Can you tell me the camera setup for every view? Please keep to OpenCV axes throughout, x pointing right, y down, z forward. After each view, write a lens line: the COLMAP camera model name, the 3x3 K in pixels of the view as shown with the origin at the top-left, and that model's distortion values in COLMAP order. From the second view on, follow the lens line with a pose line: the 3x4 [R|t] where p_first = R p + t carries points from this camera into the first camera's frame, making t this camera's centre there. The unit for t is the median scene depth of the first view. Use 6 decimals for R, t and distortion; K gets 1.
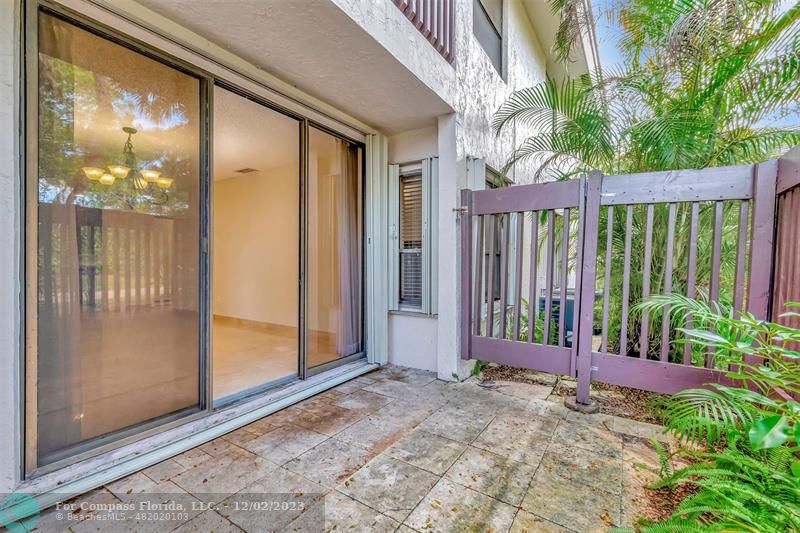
lens RADIAL K [[359.0, 0, 395.6], [0, 359.0, 265.4], [0, 0, 1]] dist [-0.004508, 0.000104]
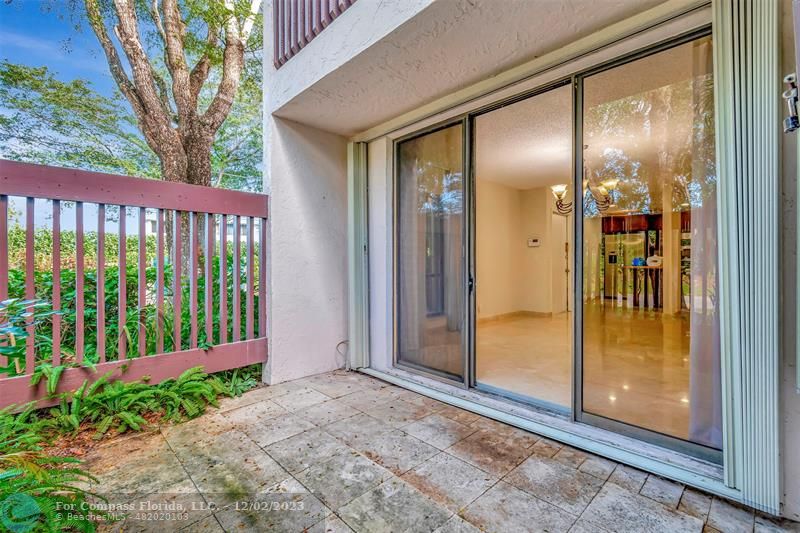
lens RADIAL K [[359.0, 0, 396.0], [0, 359.0, 263.7], [0, 0, 1]] dist [-0.004508, 0.000104]
pose [[-0.242516, -0.000927, -0.970147, 0.691217], [-0.005964, 0.999982, 0.000535, -0.013784], [0.970129, 0.005916, -0.242517, 0.996321]]
